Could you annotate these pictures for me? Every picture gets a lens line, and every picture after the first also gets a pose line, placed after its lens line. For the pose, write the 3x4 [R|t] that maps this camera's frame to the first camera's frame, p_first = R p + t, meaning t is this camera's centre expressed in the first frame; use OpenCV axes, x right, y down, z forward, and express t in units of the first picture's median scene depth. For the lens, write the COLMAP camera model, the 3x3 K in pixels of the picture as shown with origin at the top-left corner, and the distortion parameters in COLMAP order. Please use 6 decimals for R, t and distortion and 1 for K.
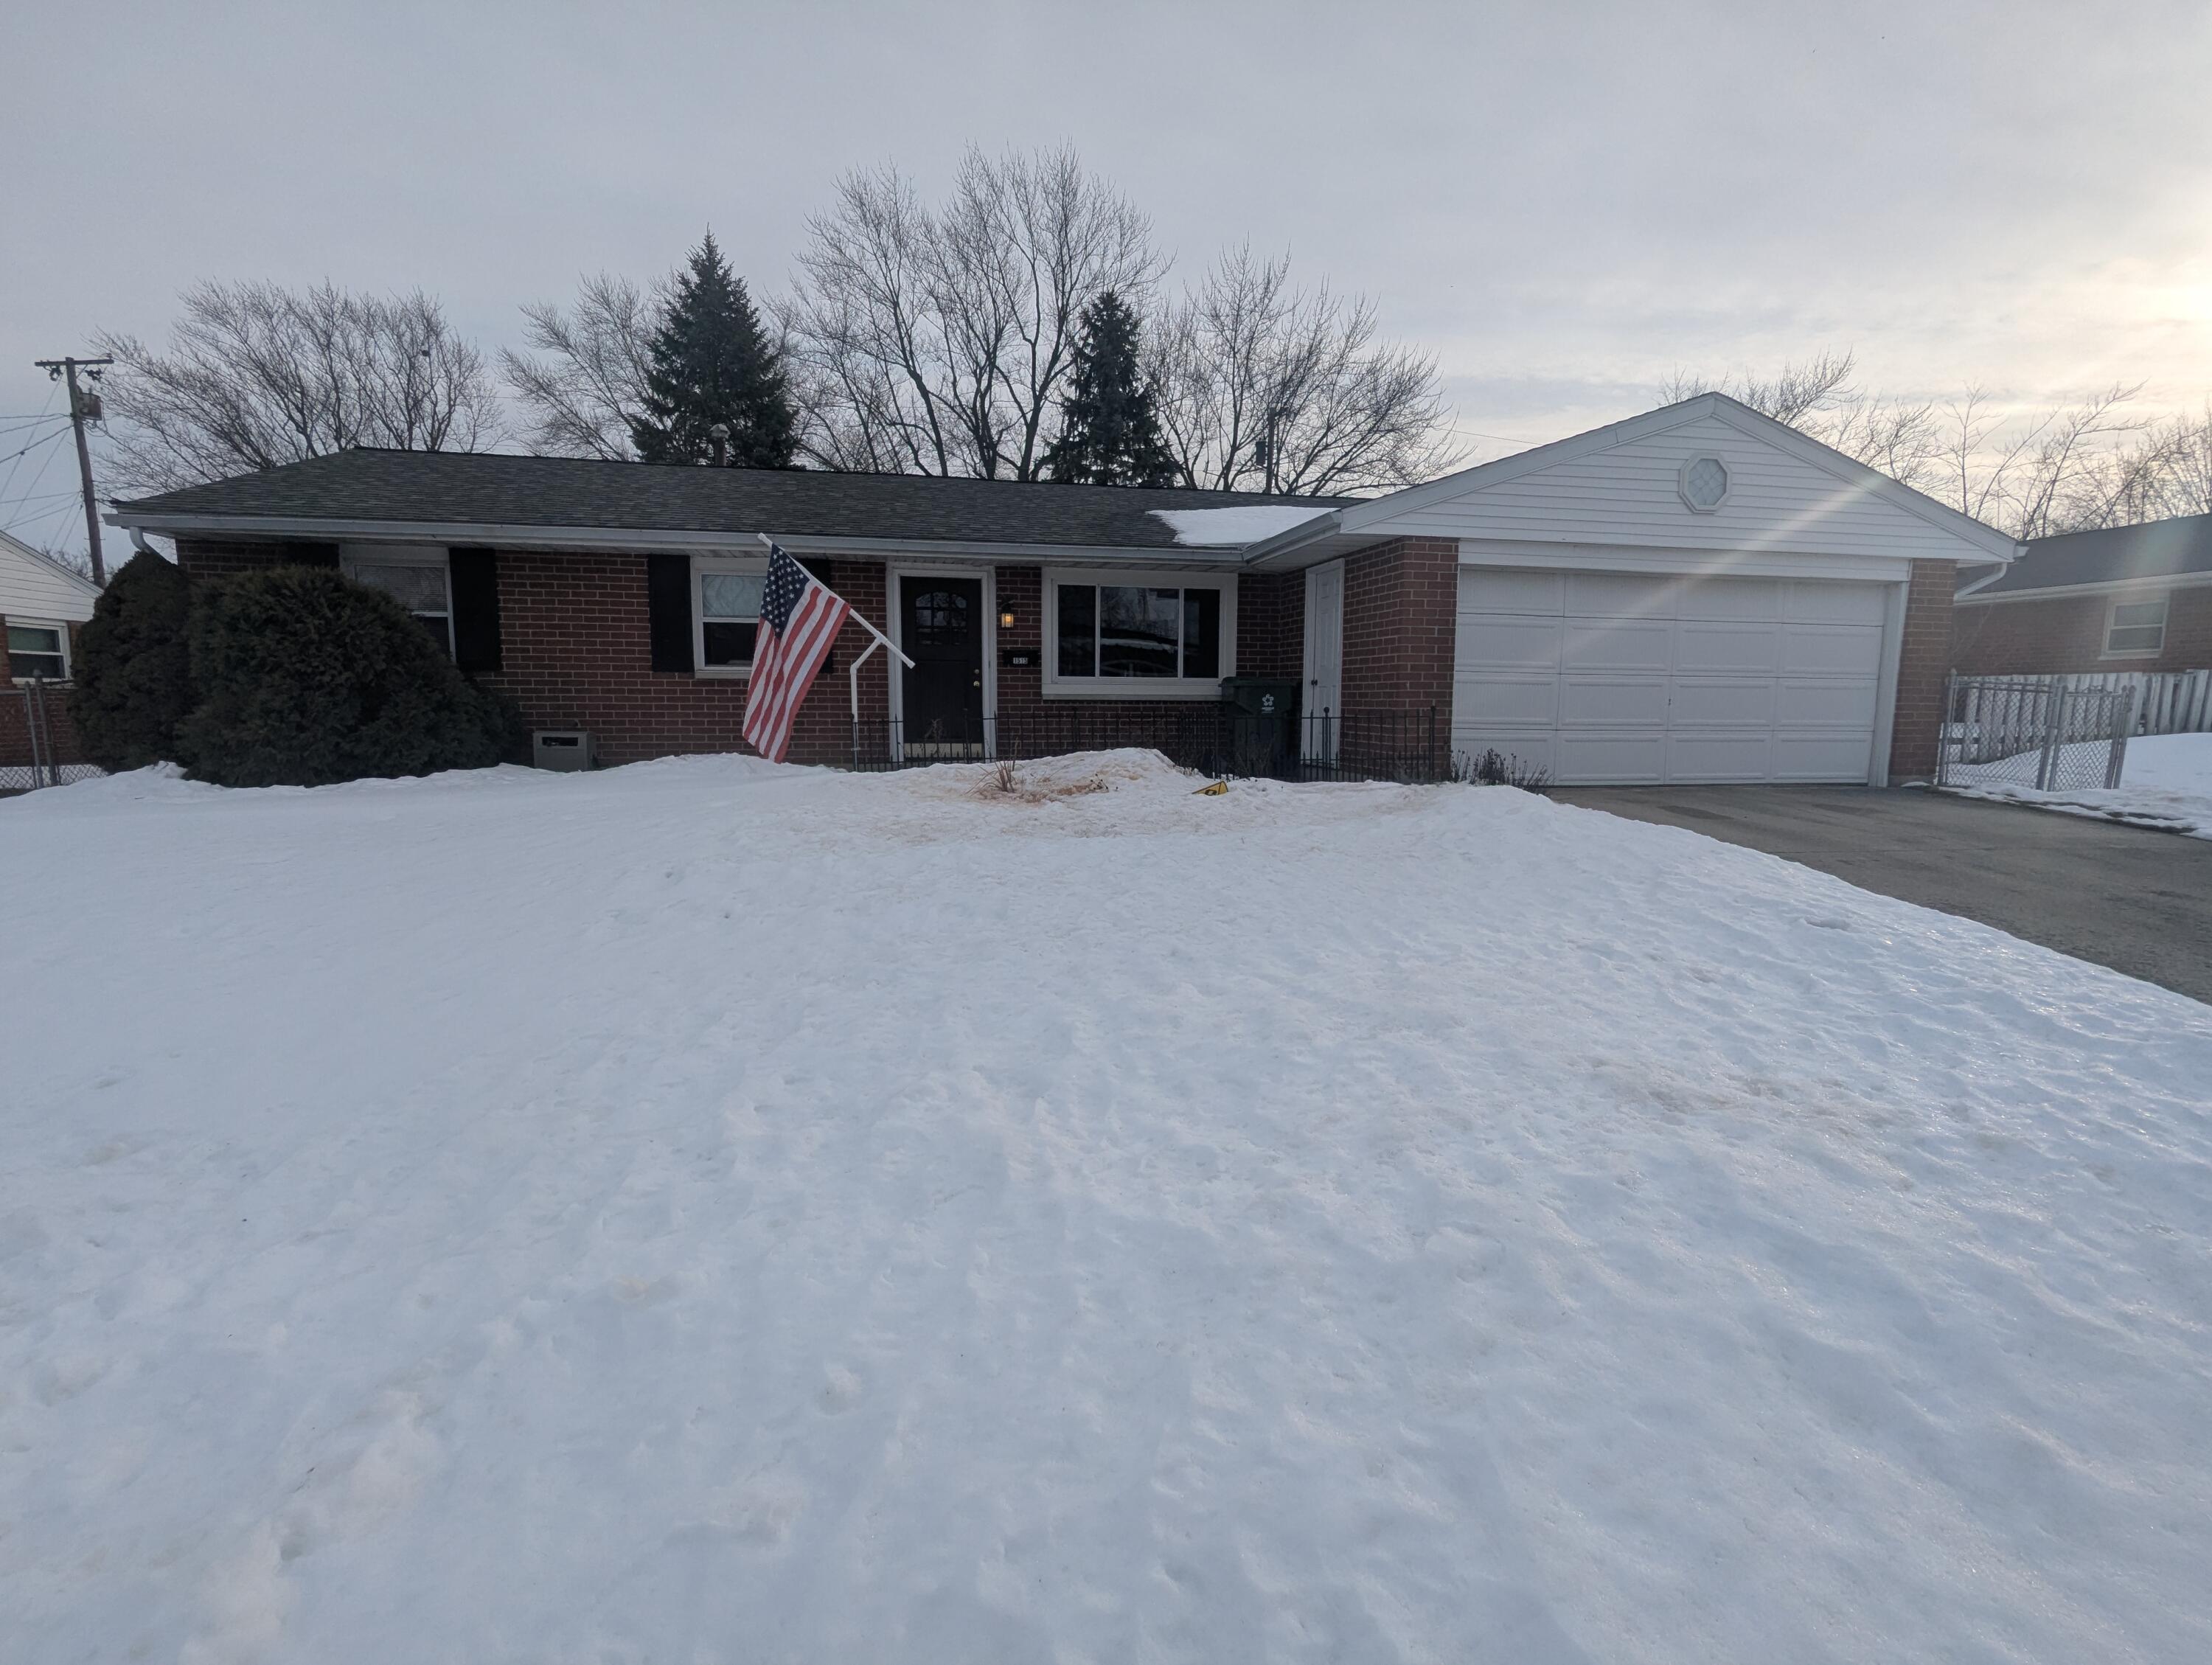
lens RADIAL K [[1050.3, 0, 1109.8], [0, 1050.3, 832.5], [0, 0, 1]] dist [-0.000769, -0.000680]
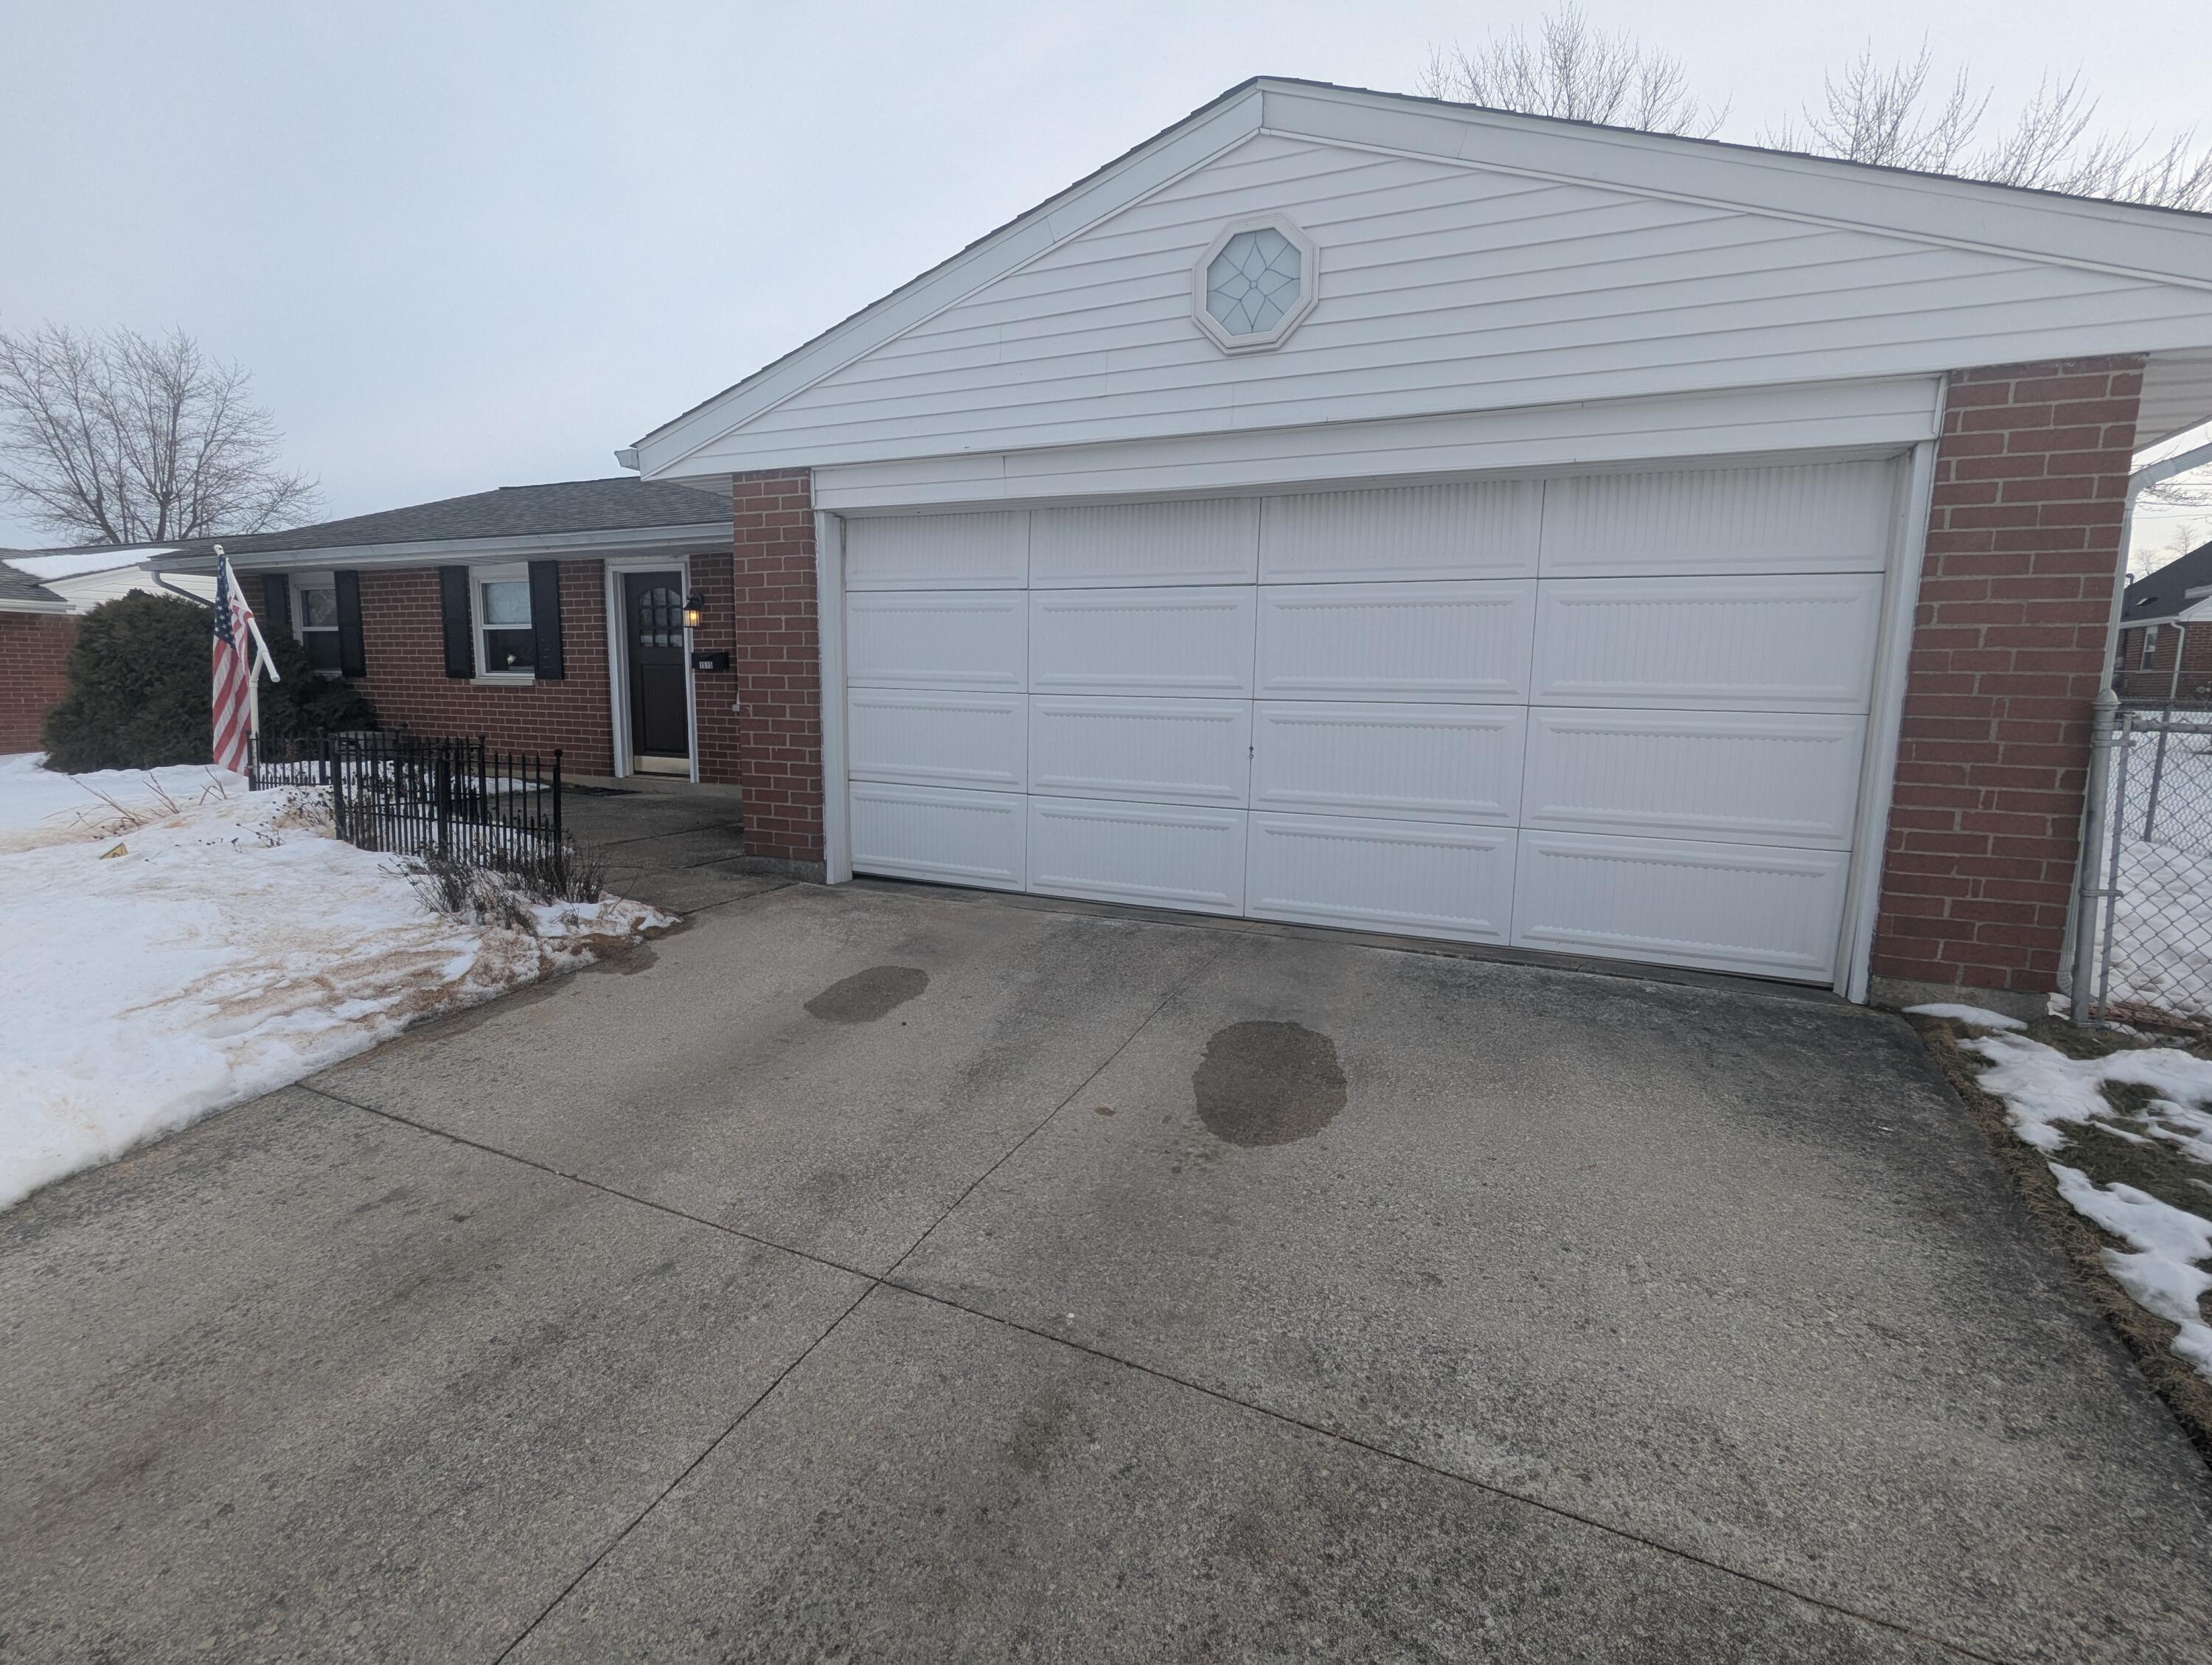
lens RADIAL K [[1050.3, 0, 1100.4], [0, 1050.3, 835.1], [0, 0, 1]] dist [-0.000769, -0.000680]
pose [[0.803268, 0.093234, -0.588275, 0.719876], [-0.084492, 0.995521, 0.042407, -0.094046], [0.589594, 0.015640, 0.807548, 0.526203]]
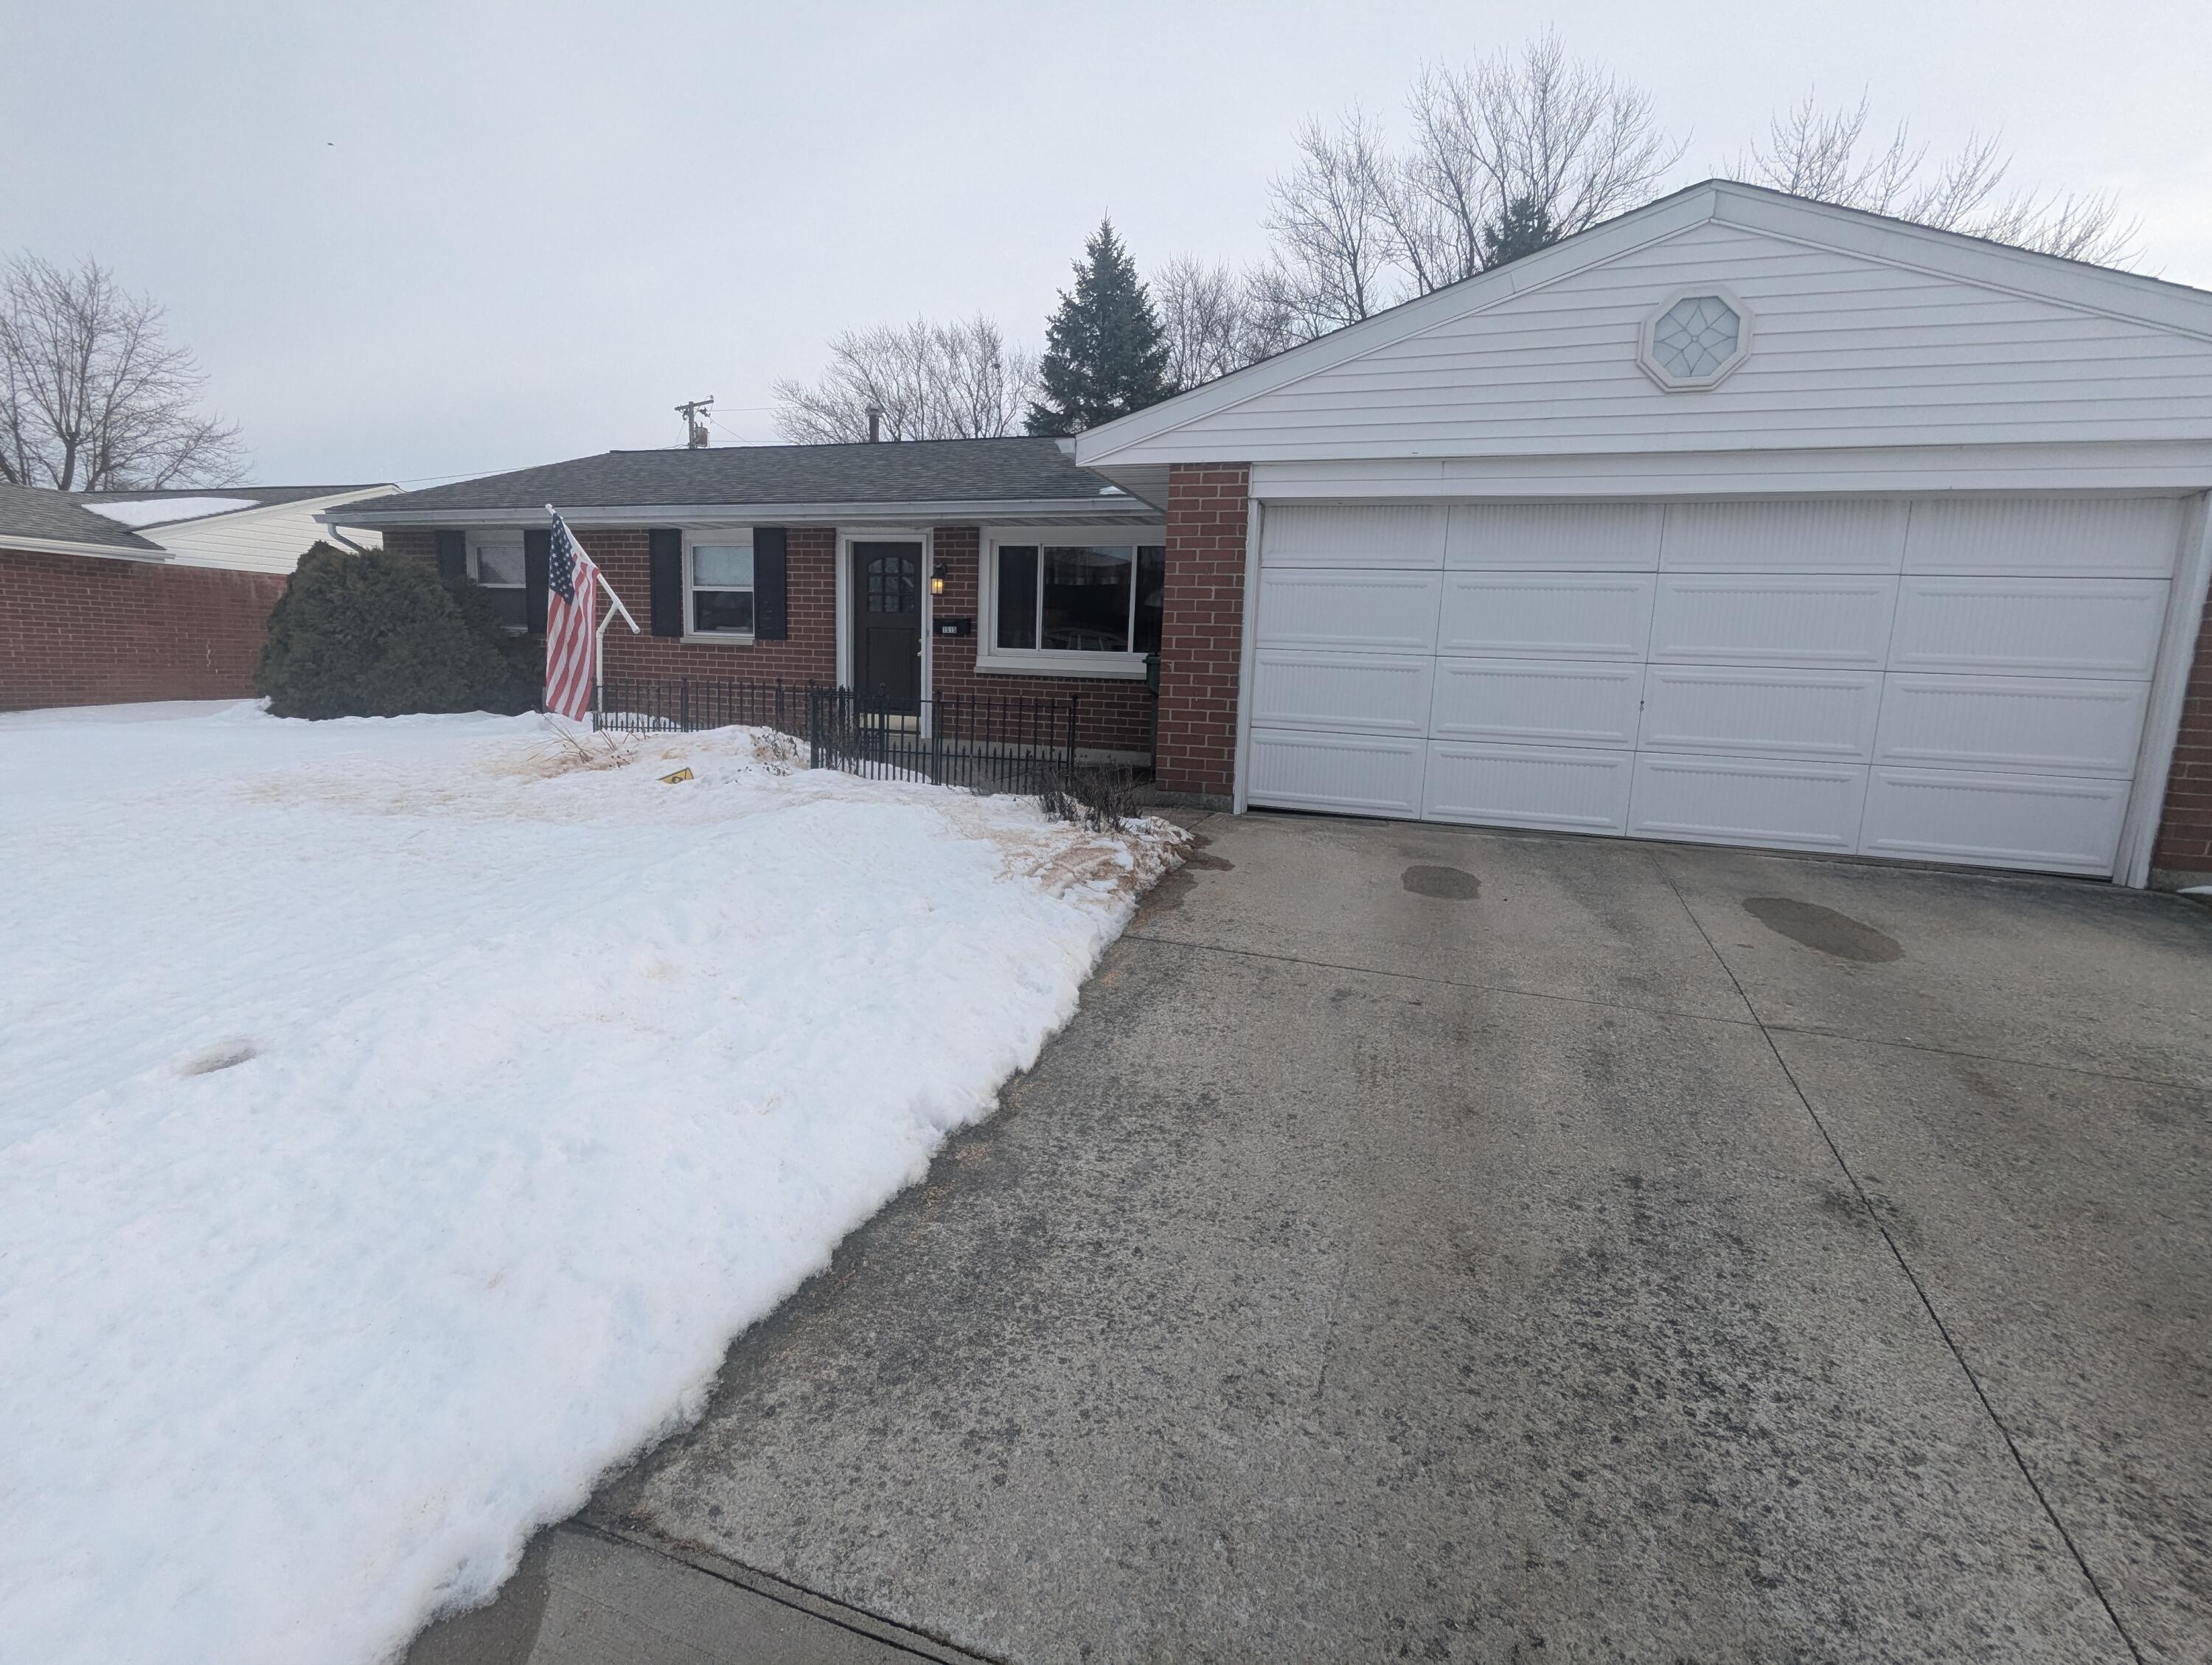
lens RADIAL K [[1050.3, 0, 1101.8], [0, 1050.3, 838.1], [0, 0, 1]] dist [-0.000769, -0.000680]
pose [[0.855229, 0.110390, -0.506357, 0.546269], [-0.096353, 0.993885, 0.053937, -0.045742], [0.509215, 0.002661, 0.860635, 0.282653]]
